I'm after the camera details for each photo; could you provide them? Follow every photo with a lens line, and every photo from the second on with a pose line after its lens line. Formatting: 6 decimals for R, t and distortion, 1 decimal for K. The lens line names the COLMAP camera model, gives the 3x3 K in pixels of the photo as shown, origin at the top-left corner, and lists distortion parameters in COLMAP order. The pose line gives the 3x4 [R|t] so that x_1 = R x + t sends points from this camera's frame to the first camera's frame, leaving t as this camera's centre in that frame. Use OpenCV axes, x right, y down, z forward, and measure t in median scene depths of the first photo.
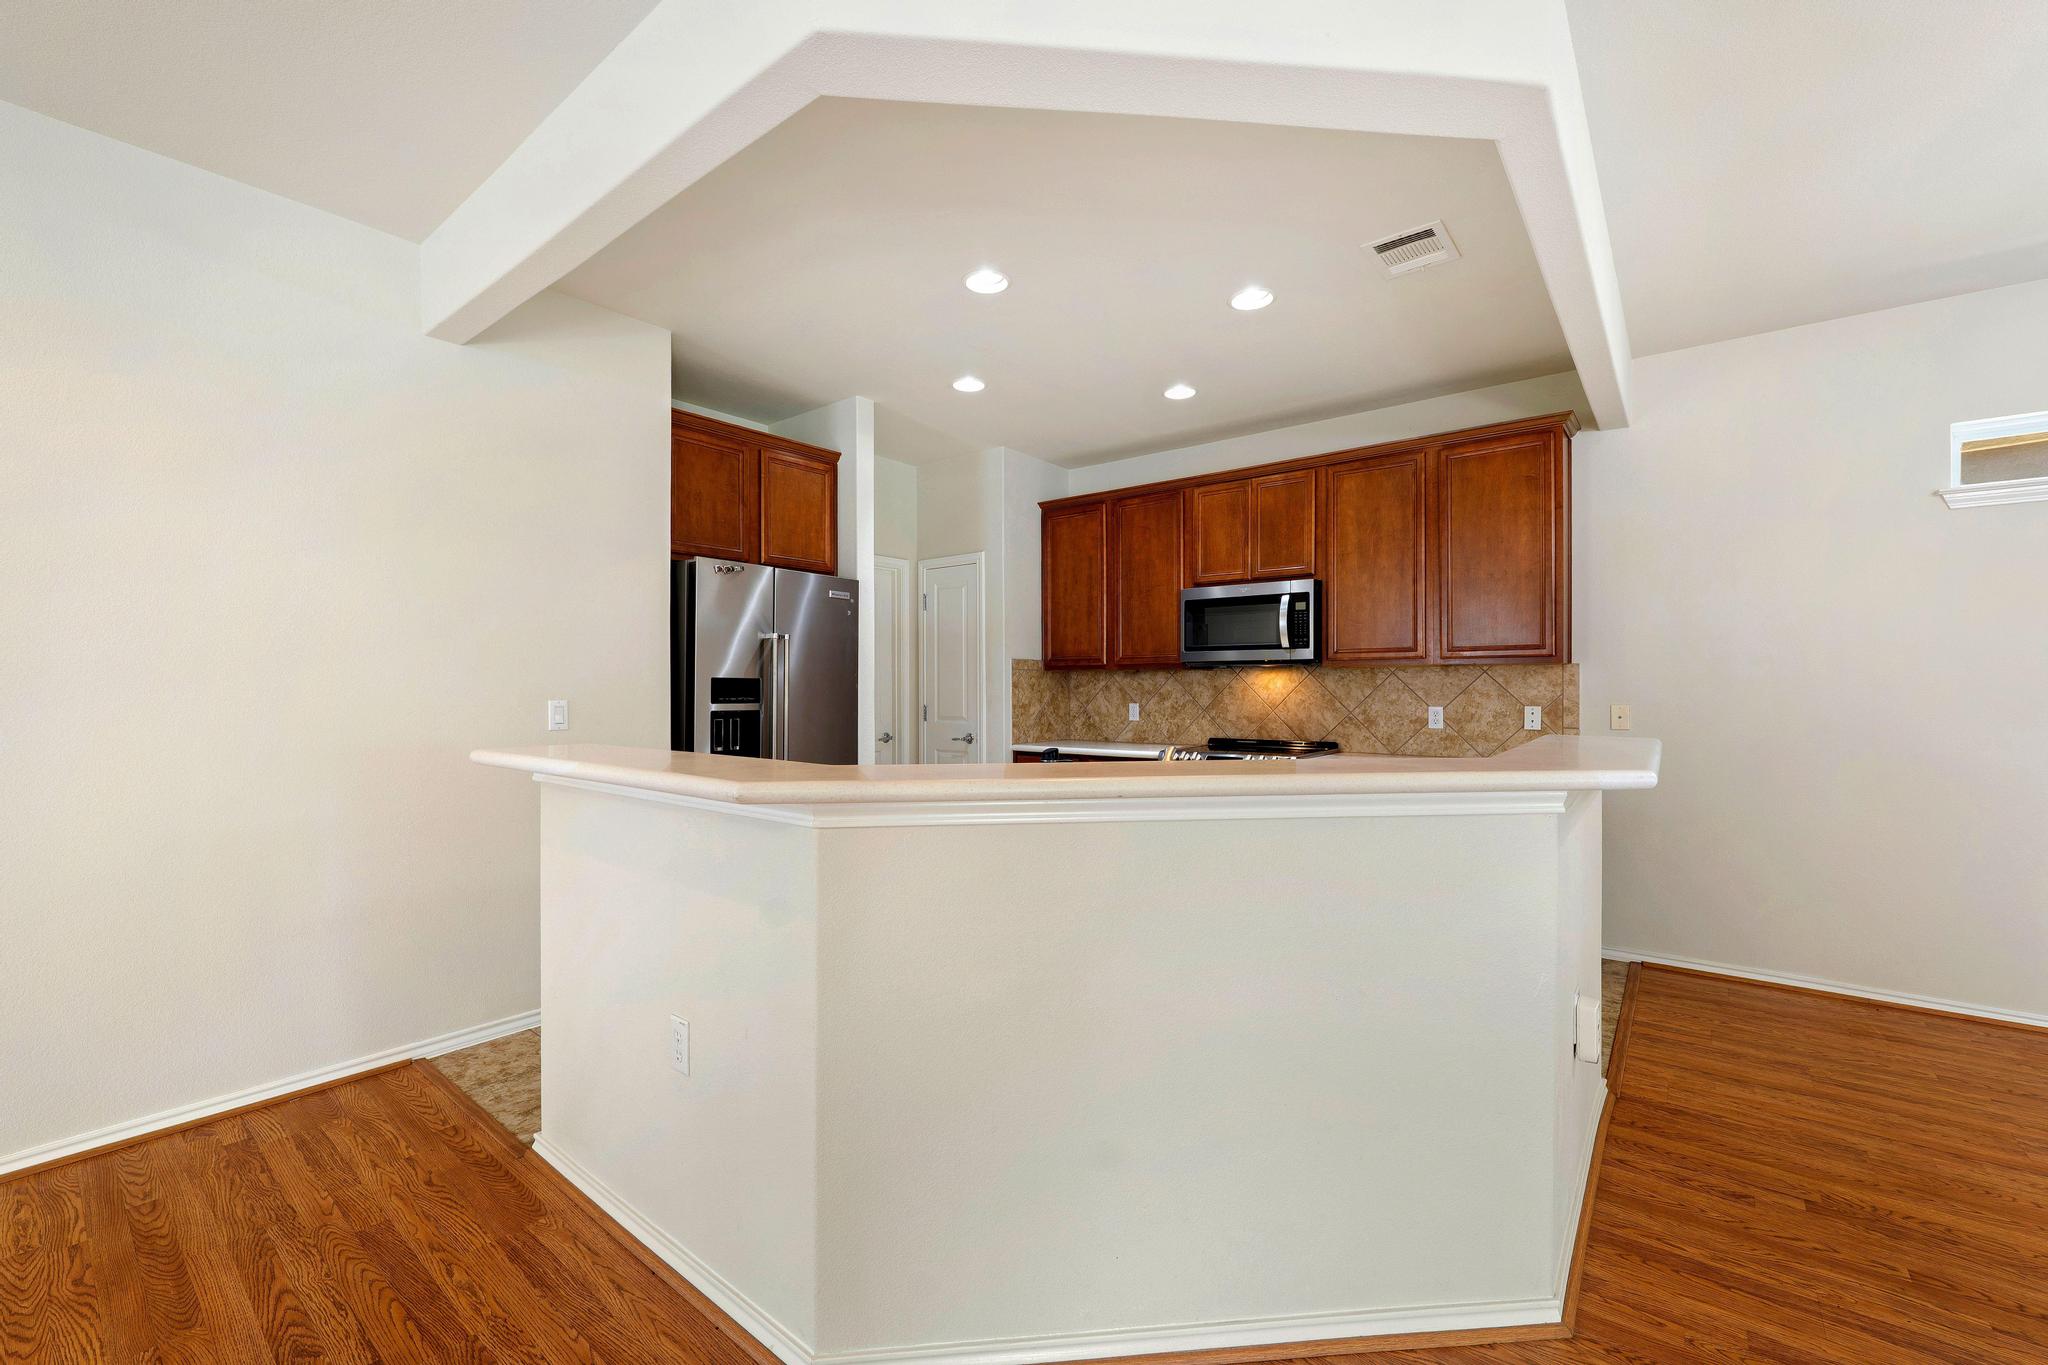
lens RADIAL K [[831.4, 0, 1022.3], [0, 831.4, 686.0], [0, 0, 1]] dist [-0.002957, 0.000300]
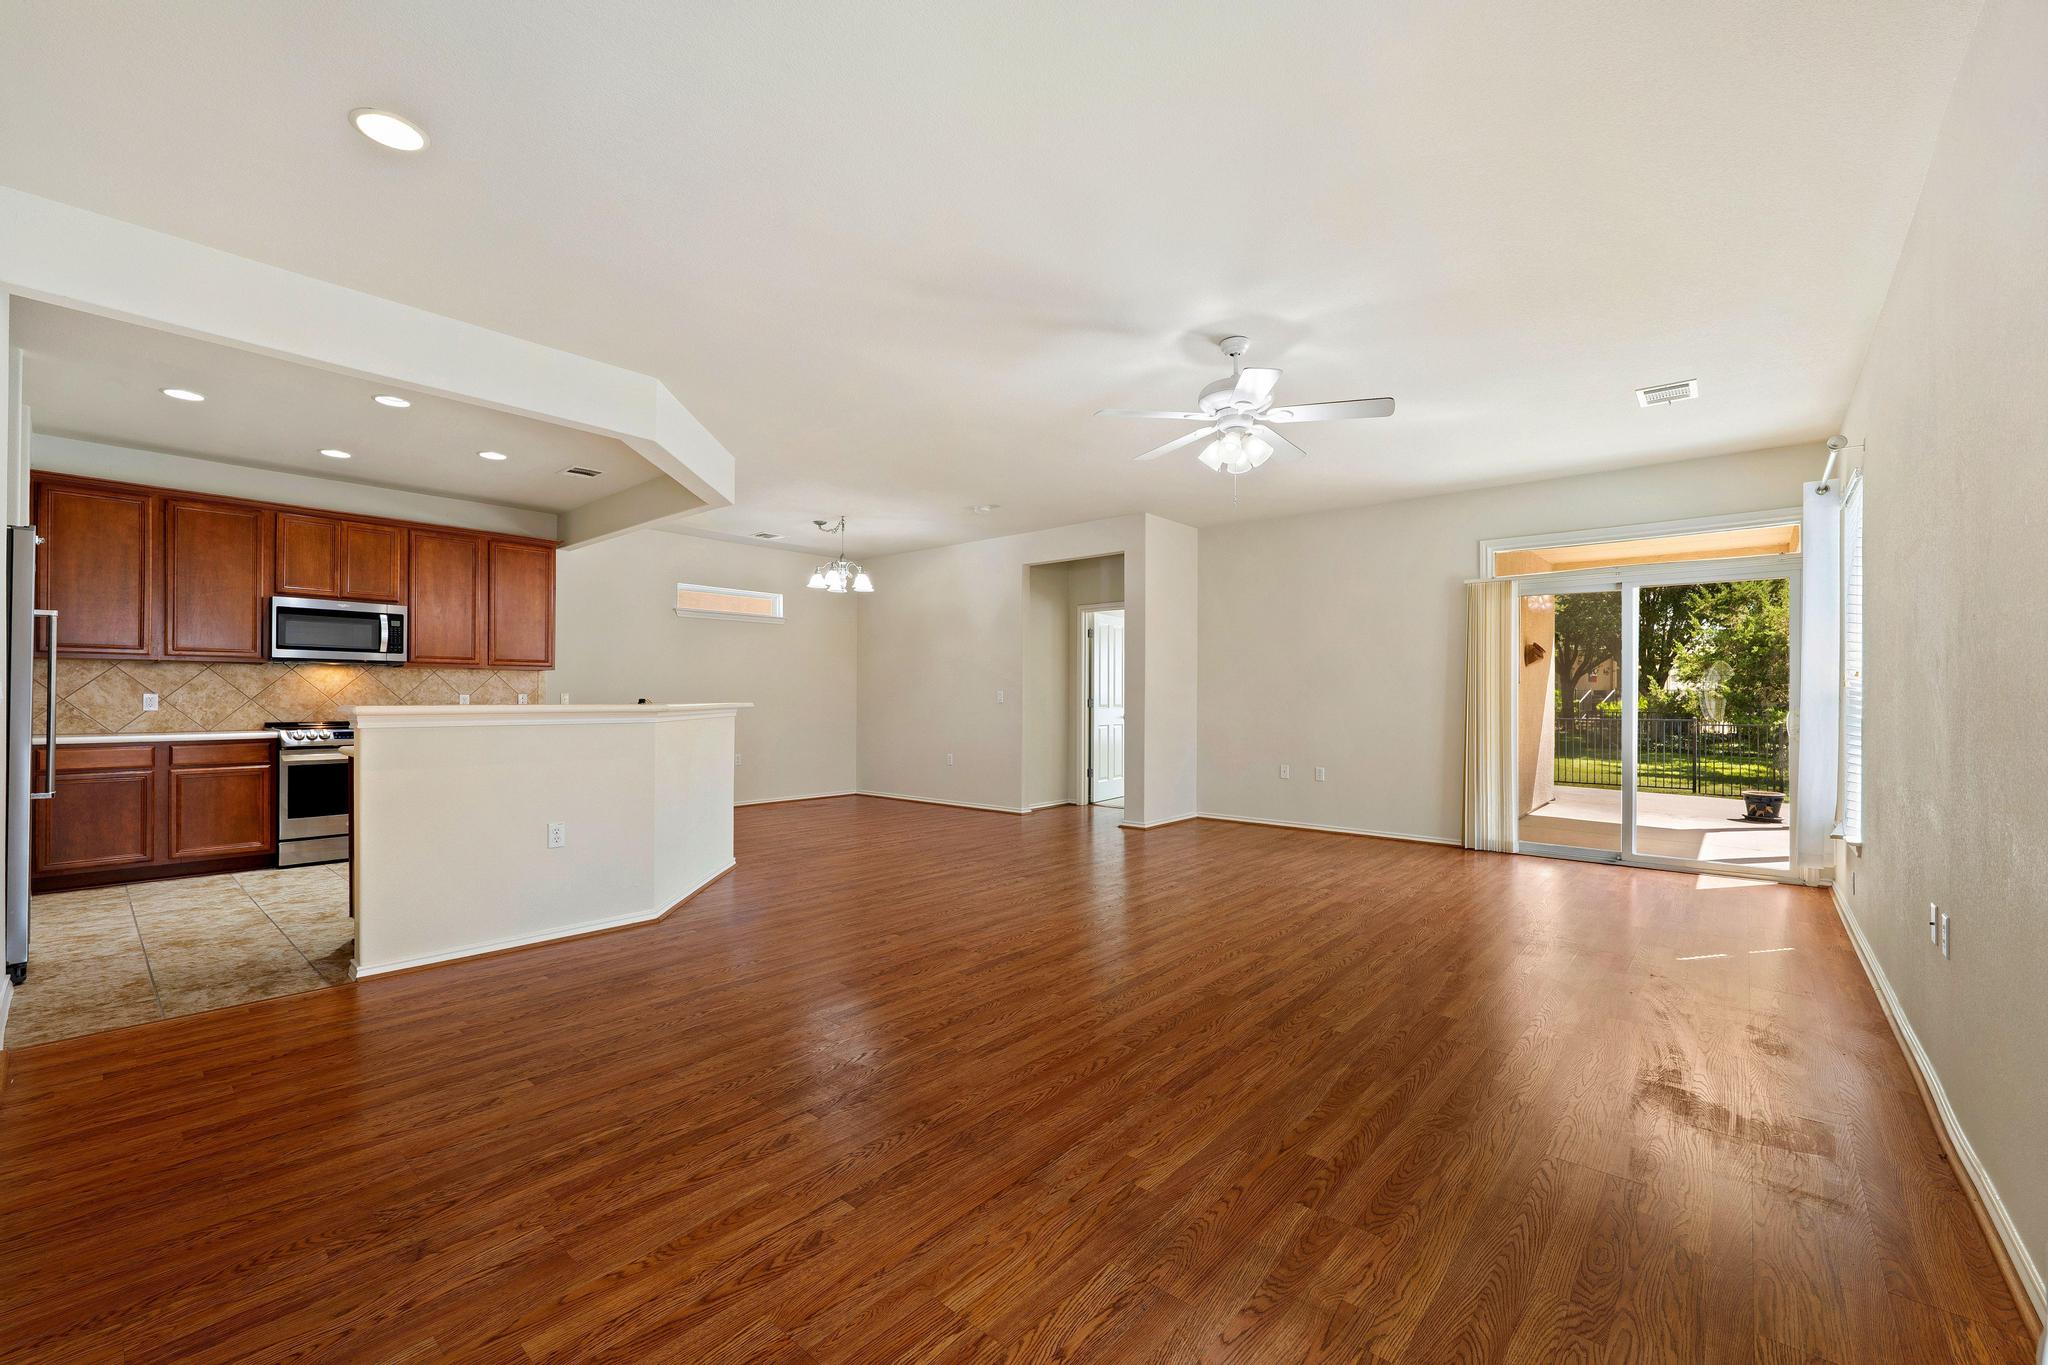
lens RADIAL K [[831.4, 0, 1013.4], [0, 831.4, 698.9], [0, 0, 1]] dist [-0.002957, 0.000300]
pose [[0.047626, -0.000453, 0.998865, -0.956547], [-0.005180, 0.999986, 0.000701, 0.024390], [-0.998852, -0.005207, 0.047623, -0.115656]]
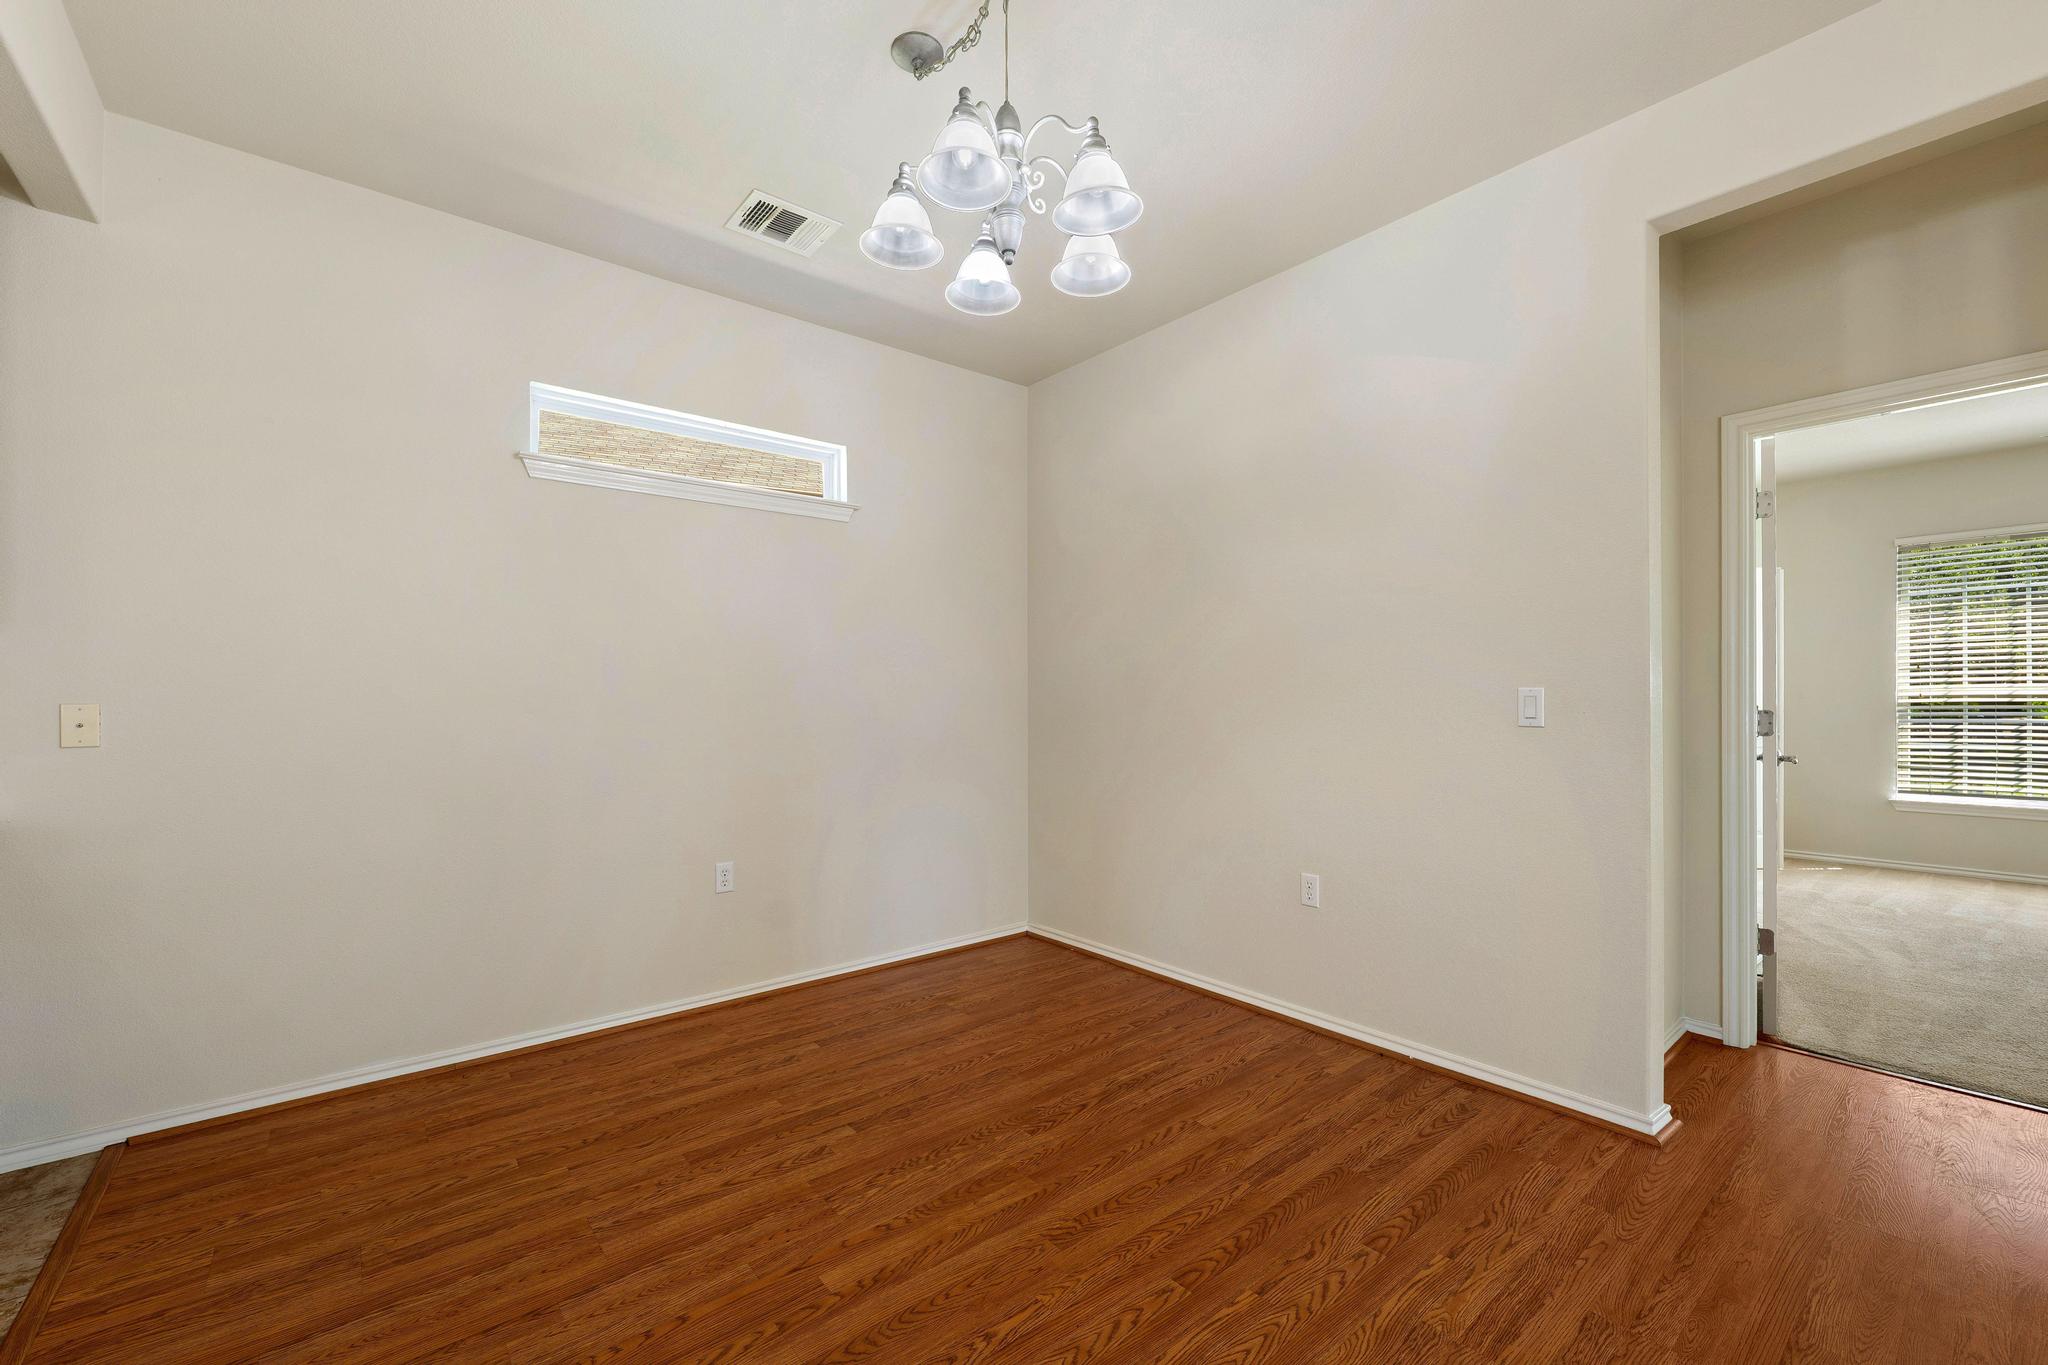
lens RADIAL K [[831.4, 0, 1031.5], [0, 831.4, 690.6], [0, 0, 1]] dist [-0.002957, 0.000300]
pose [[0.197596, 0.007579, 0.980254, 0.235705], [-0.007705, 0.999951, -0.006178, 0.010179], [-0.980253, -0.006332, 0.197644, 0.204222]]
